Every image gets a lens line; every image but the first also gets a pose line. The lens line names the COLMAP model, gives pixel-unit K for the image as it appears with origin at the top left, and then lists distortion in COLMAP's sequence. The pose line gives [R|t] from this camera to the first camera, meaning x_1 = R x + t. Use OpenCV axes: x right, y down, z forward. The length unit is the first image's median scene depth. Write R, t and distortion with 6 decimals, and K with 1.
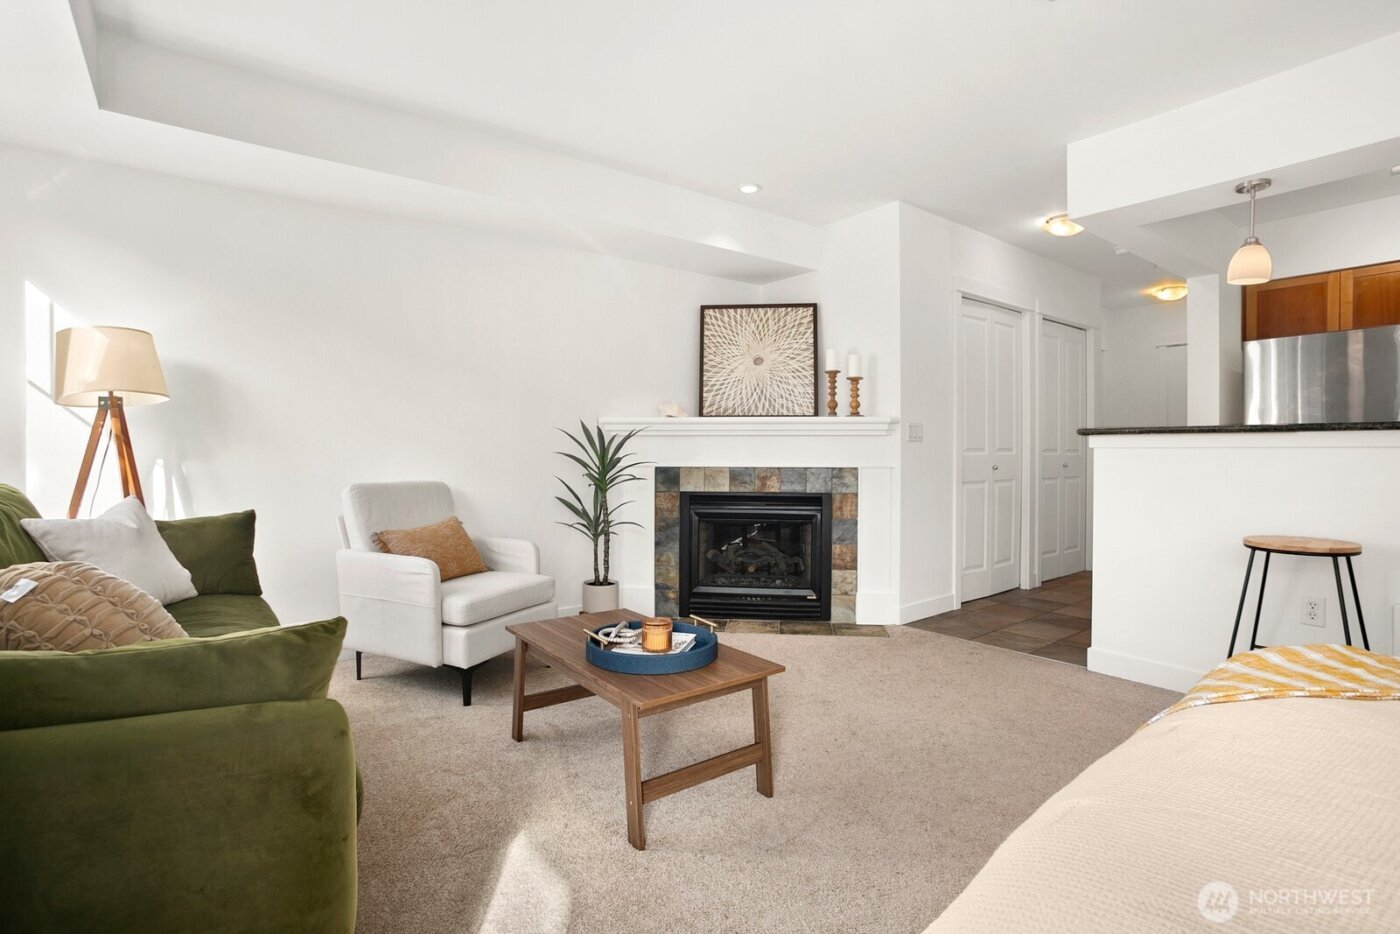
lens RADIAL K [[654.2, 0, 700.0], [0, 654.2, 467.0], [0, 0, 1]] dist [-0.070381, -0.000085]
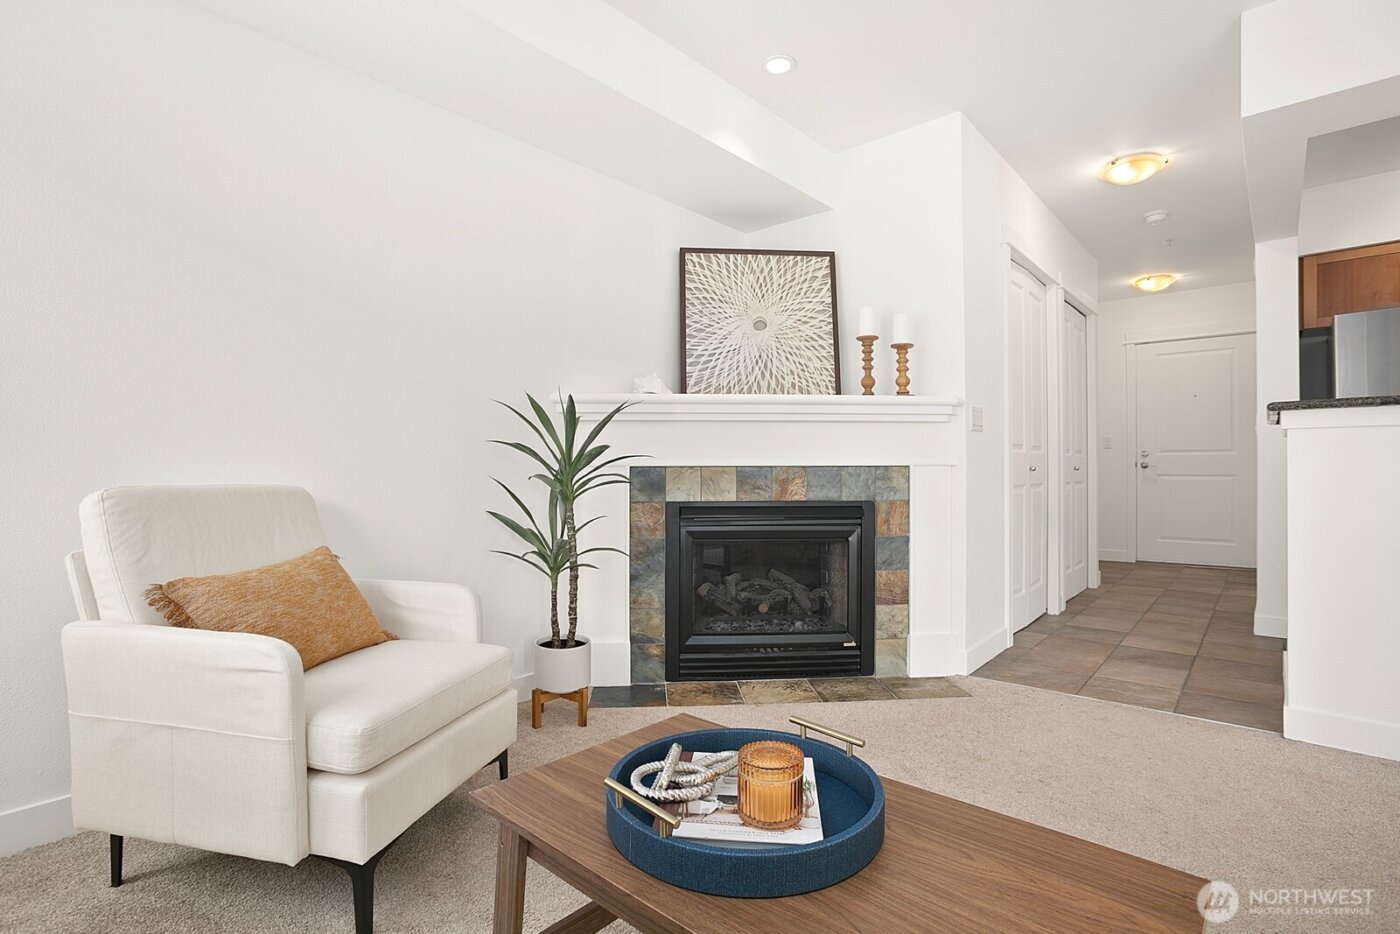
lens RADIAL K [[678.7, 0, 709.6], [0, 678.7, 474.4], [0, 0, 1]] dist [-0.074405, 0.032042]
pose [[0.982396, -0.006085, 0.186710, -0.120745], [0.008784, 0.999868, -0.013633, 0.018881], [-0.186603, 0.015033, 0.982320, 0.282924]]
